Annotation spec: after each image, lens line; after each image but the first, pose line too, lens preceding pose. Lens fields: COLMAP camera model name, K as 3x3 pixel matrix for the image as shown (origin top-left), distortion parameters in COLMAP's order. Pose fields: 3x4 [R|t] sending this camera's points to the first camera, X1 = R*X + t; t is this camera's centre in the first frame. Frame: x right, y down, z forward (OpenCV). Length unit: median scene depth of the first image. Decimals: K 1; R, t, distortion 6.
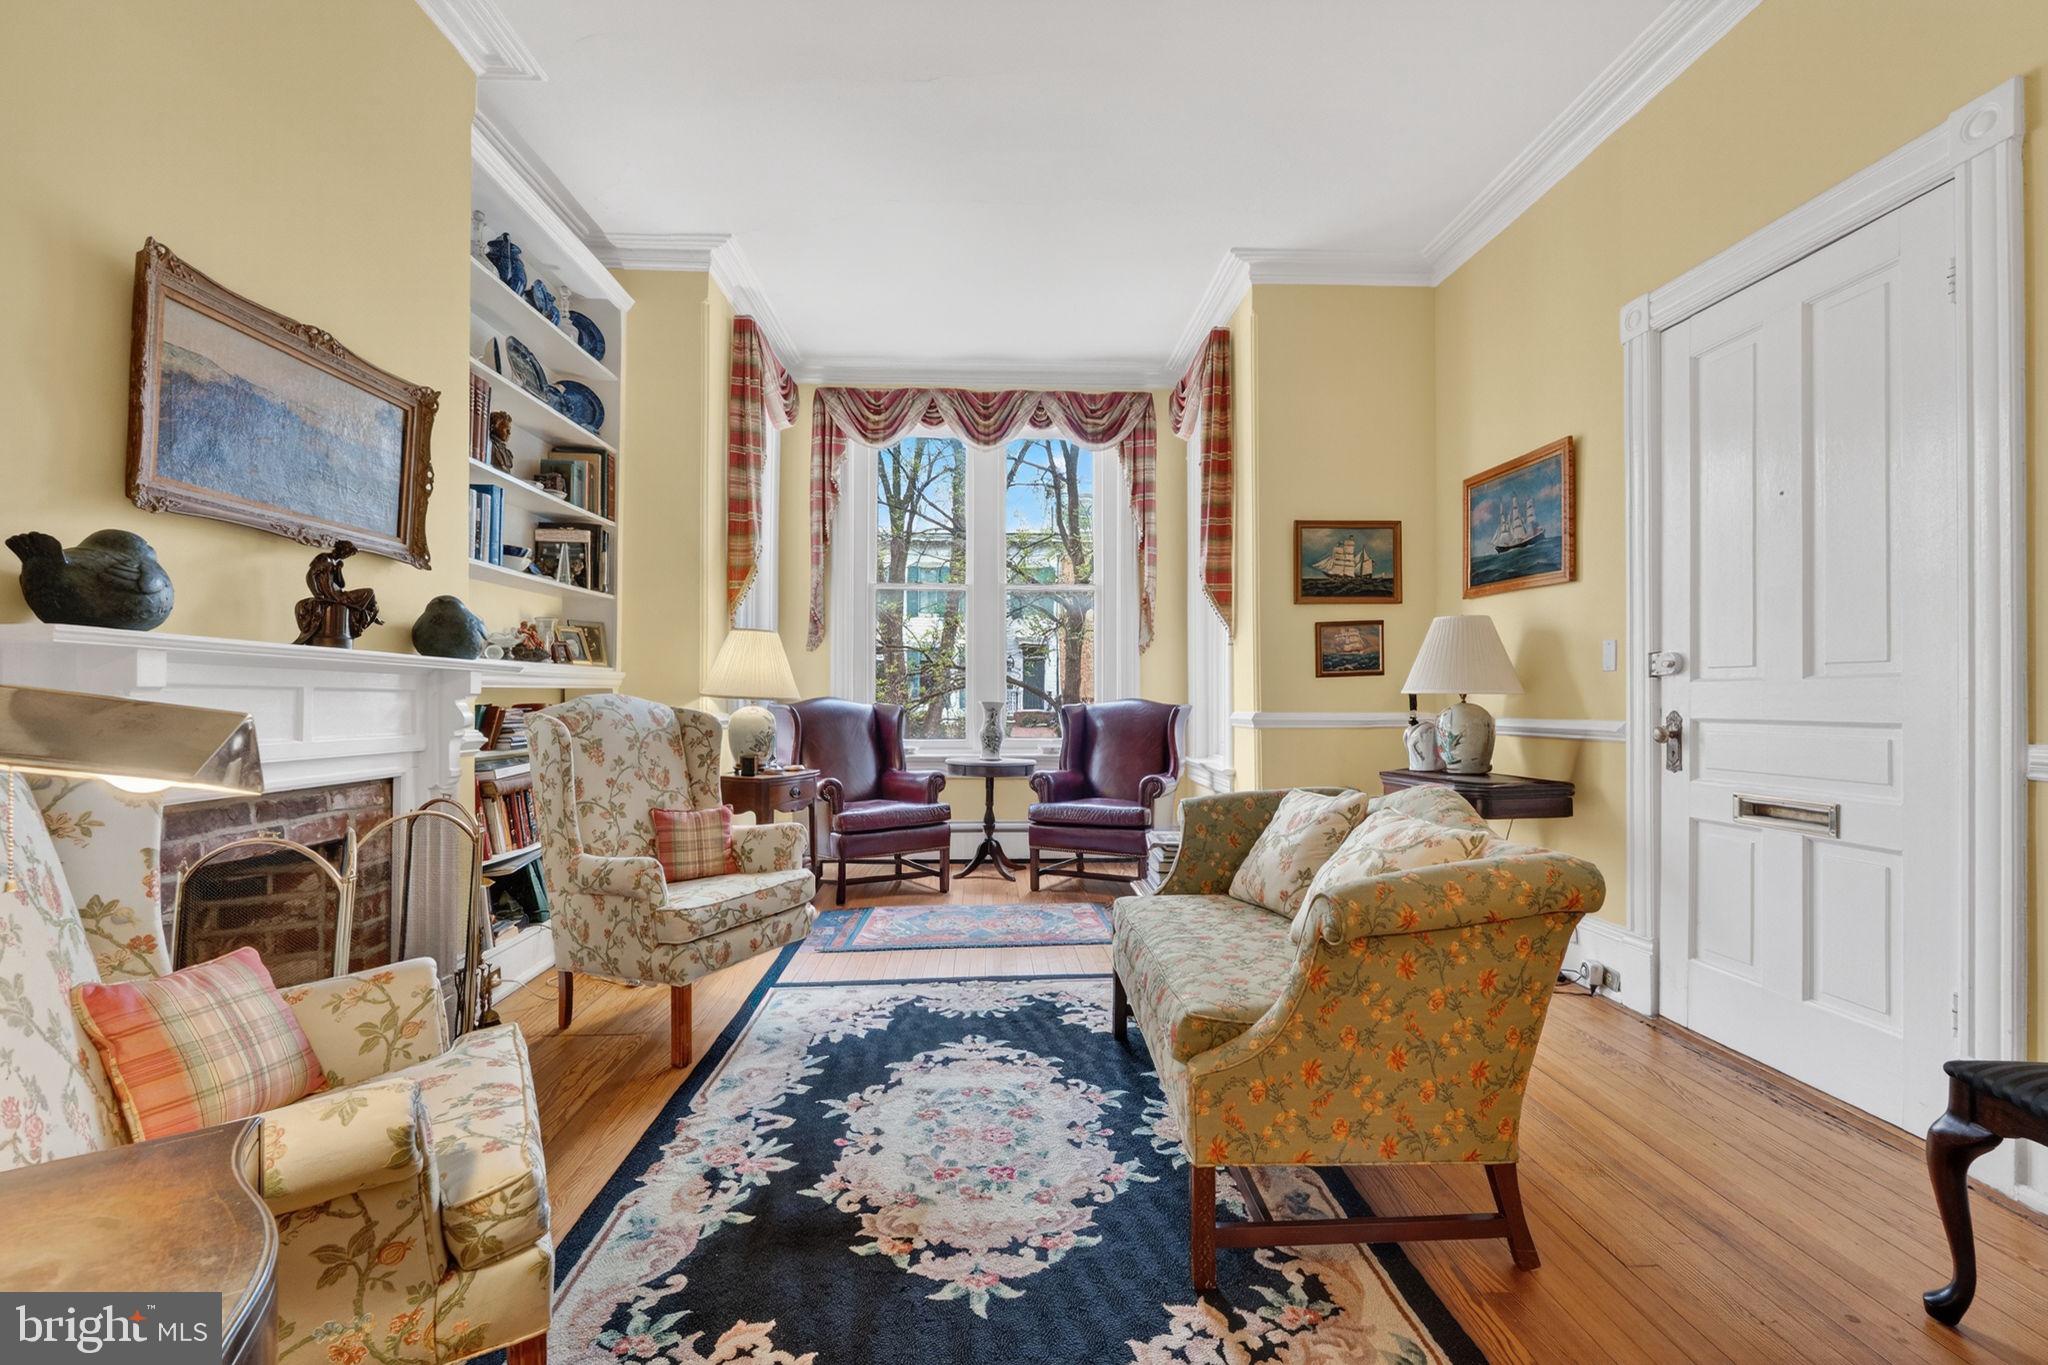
lens RADIAL K [[895.0, 0, 1025.7], [0, 895.0, 690.2], [0, 0, 1]] dist [-0.004217, -0.000172]
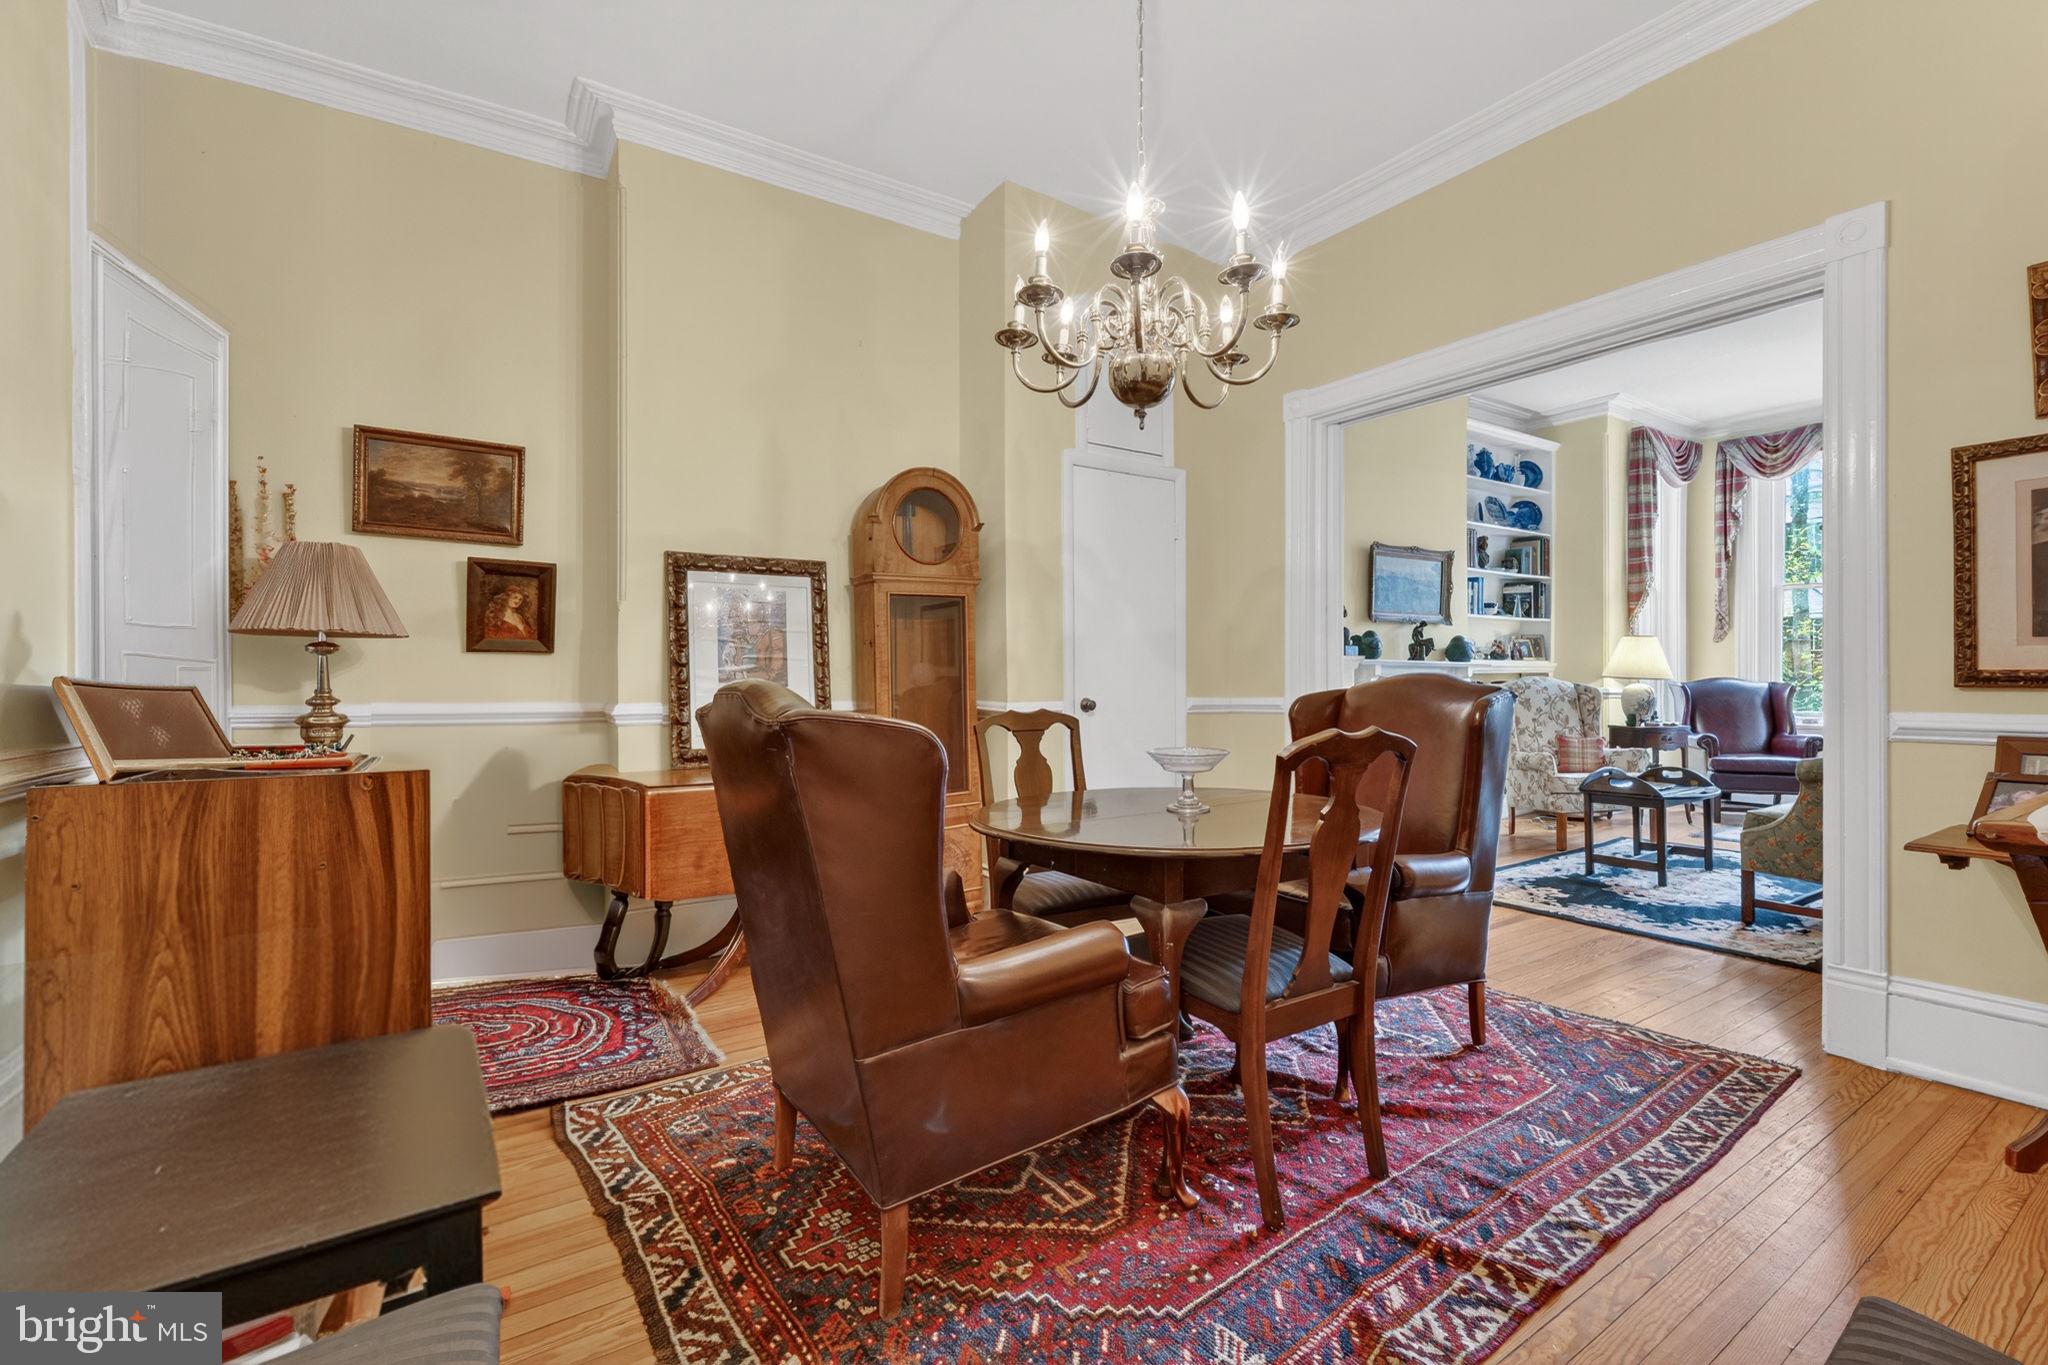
lens RADIAL K [[895.0, 0, 1025.7], [0, 895.0, 690.2], [0, 0, 1]] dist [-0.004217, -0.000172]
pose [[0.517433, 0.003708, -0.855716, 0.650961], [0.011729, 0.999866, 0.011425, -0.000930], [0.855644, -0.015948, 0.517320, -1.000525]]
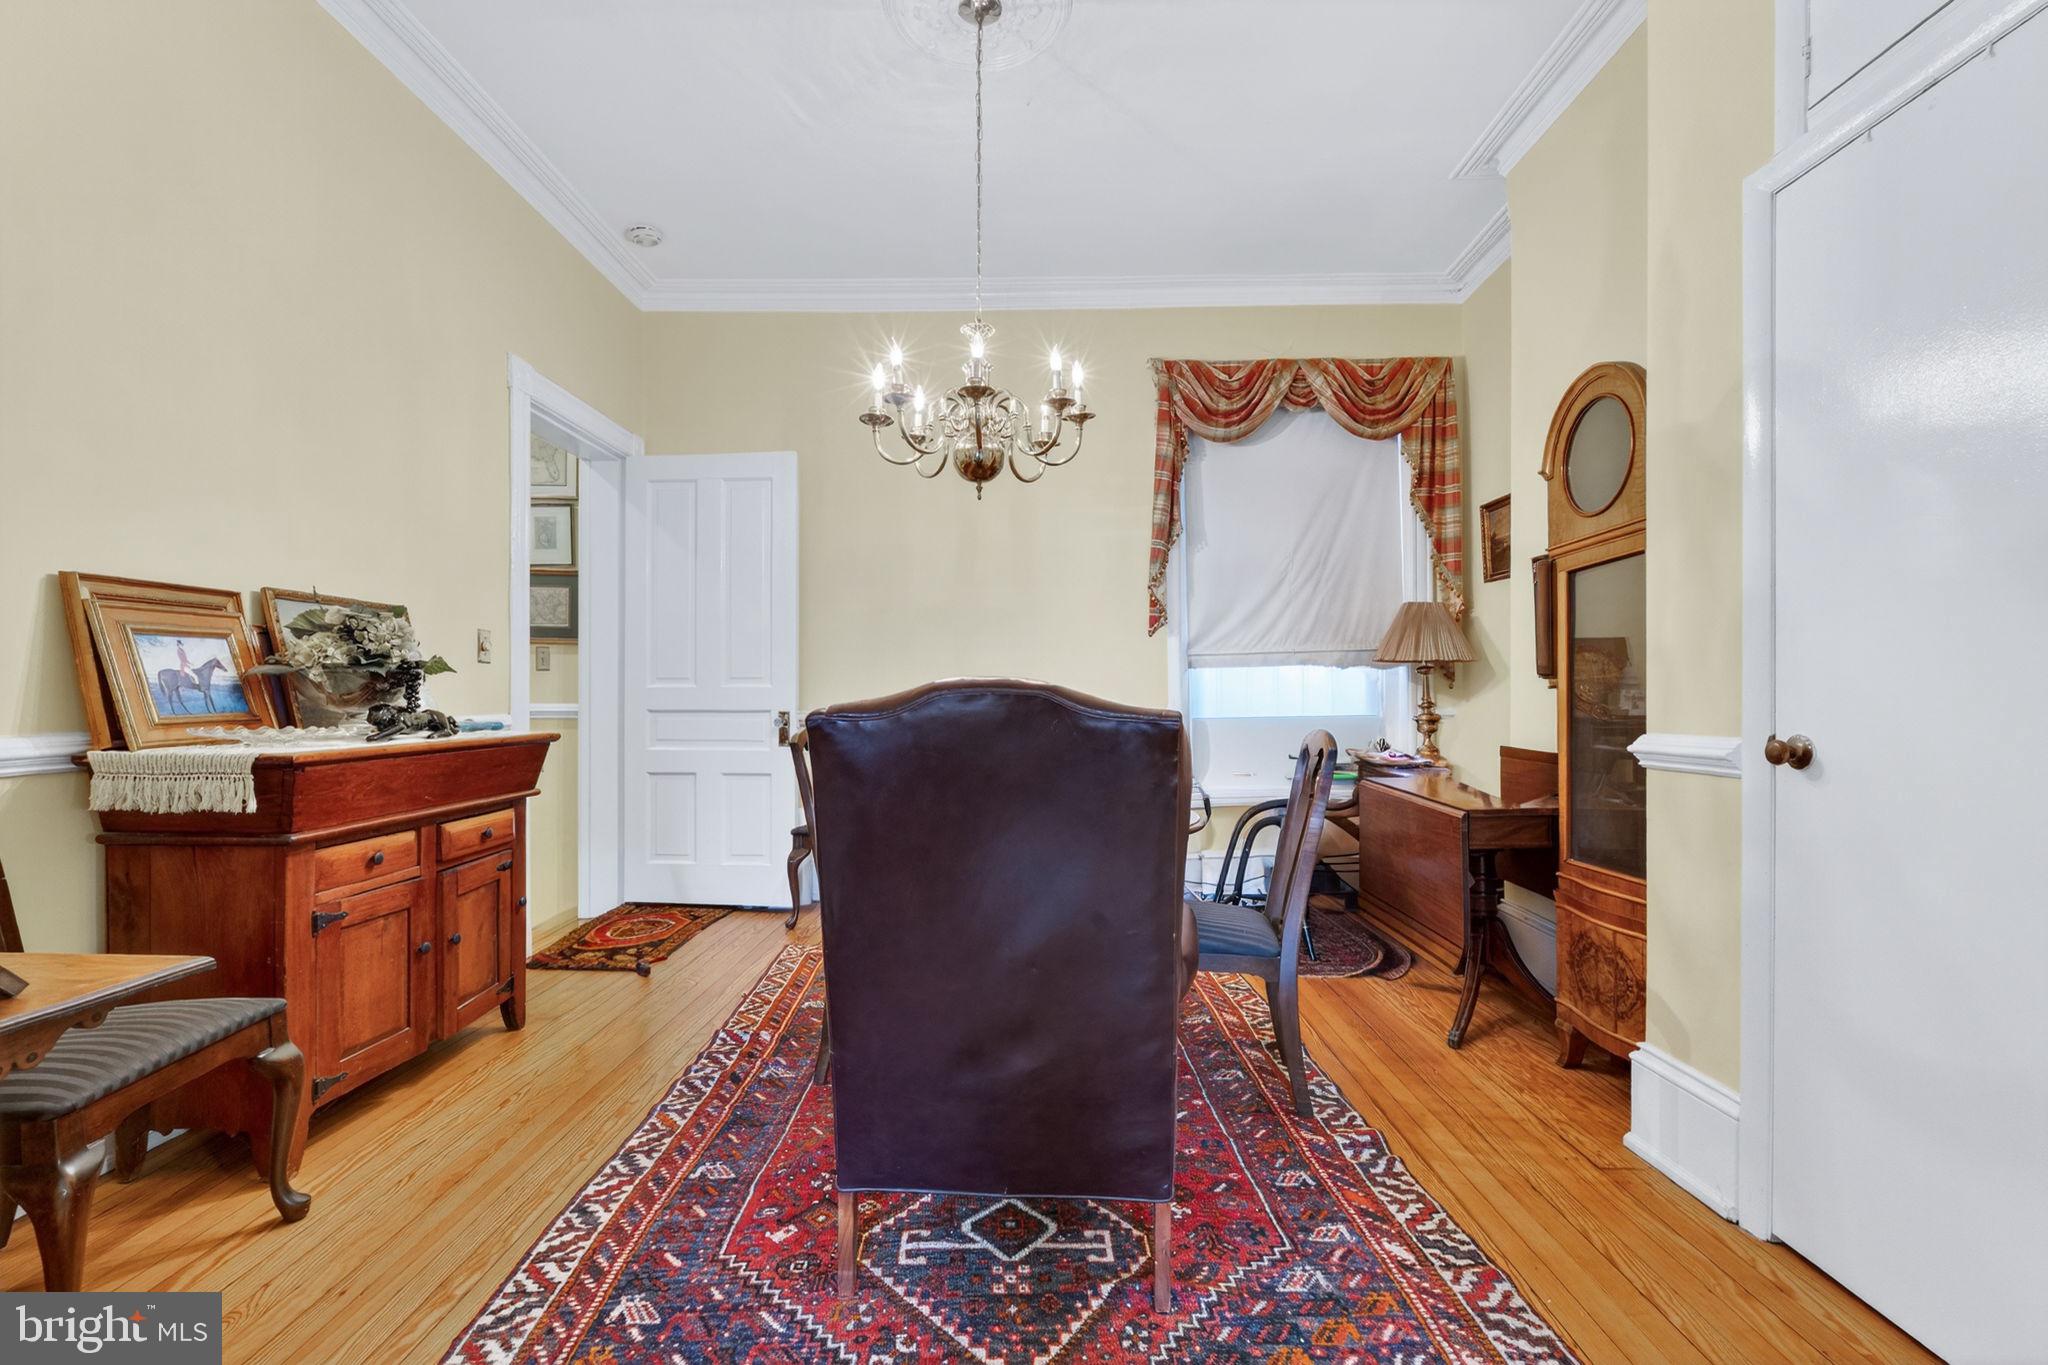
lens RADIAL K [[895.0, 0, 1025.7], [0, 895.0, 690.2], [0, 0, 1]] dist [-0.004217, -0.000172]
pose [[-0.997848, 0.000242, 0.065564, 0.030383], [-0.000493, 0.999937, -0.011196, 0.006029], [-0.065562, -0.011204, -0.997786, 0.273741]]
